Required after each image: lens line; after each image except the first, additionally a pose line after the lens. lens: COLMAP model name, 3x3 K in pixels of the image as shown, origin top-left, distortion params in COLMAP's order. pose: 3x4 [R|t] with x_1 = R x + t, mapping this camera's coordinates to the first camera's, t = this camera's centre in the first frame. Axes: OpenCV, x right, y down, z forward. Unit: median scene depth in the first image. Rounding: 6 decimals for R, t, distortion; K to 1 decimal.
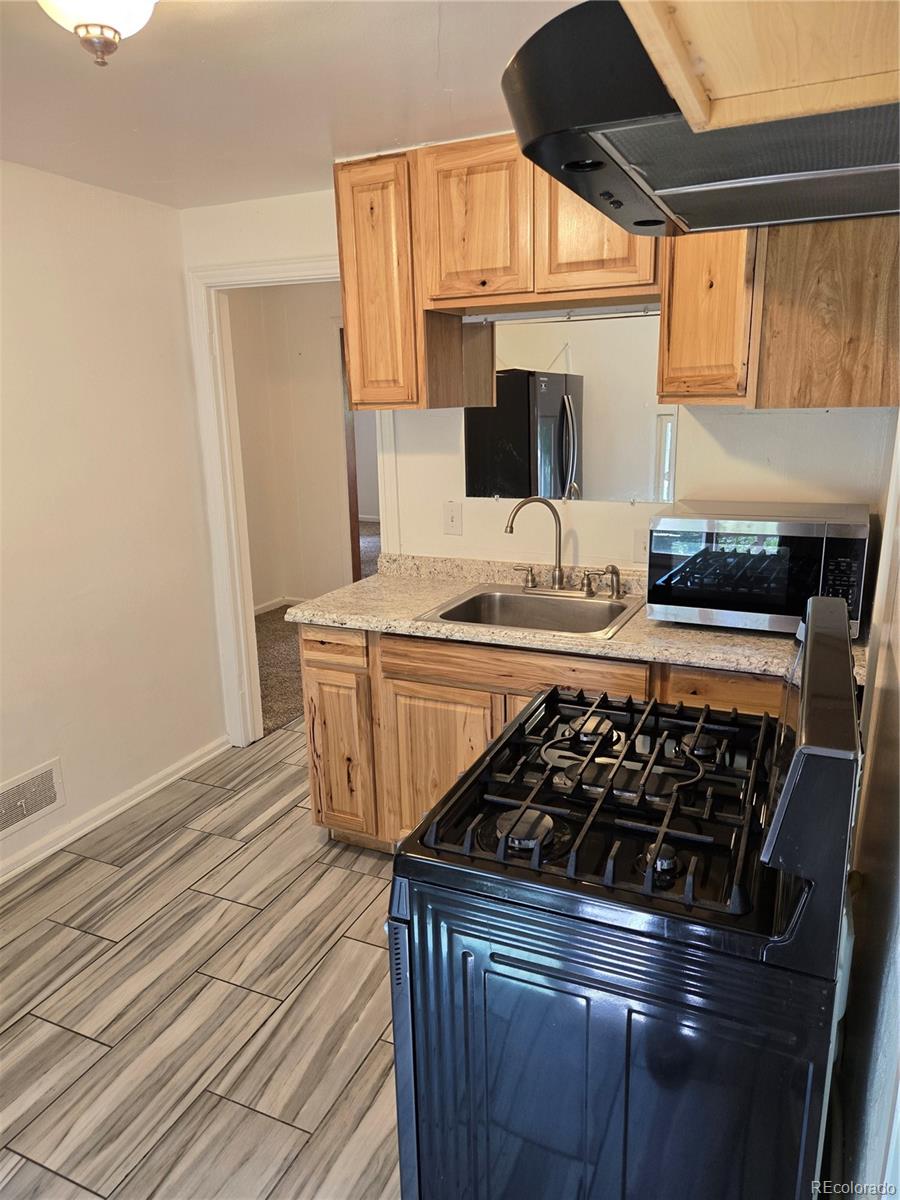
lens RADIAL K [[814.0, 0, 453.0], [0, 814.0, 599.8], [0, 0, 1]] dist [0.011769, -0.007492]
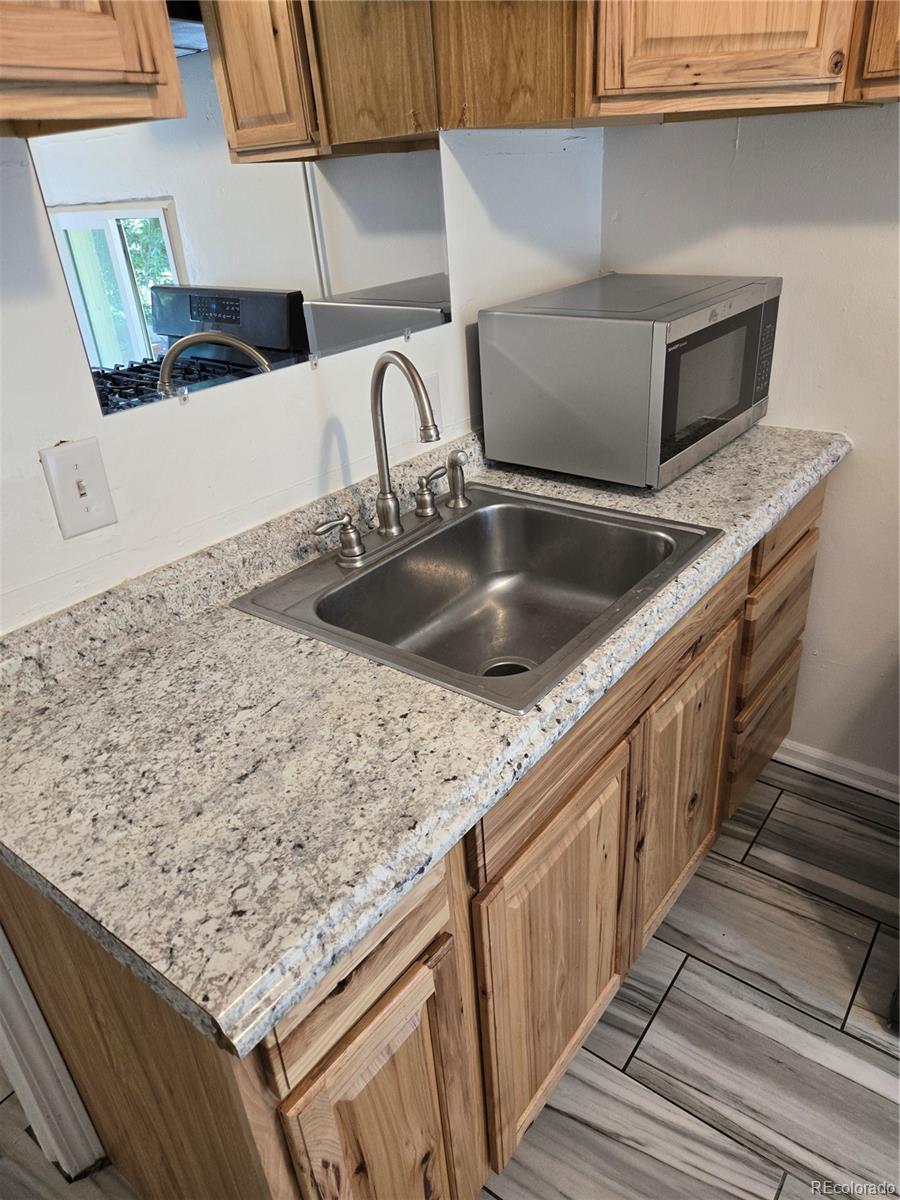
lens RADIAL K [[814.0, 0, 455.9], [0, 814.0, 603.7], [0, 0, 1]] dist [0.011769, -0.007492]
pose [[0.205925, -0.445797, 0.871126, -0.406737], [0.288982, 0.878206, 0.381108, -0.194630], [-0.934925, 0.173260, 0.309671, 1.006601]]
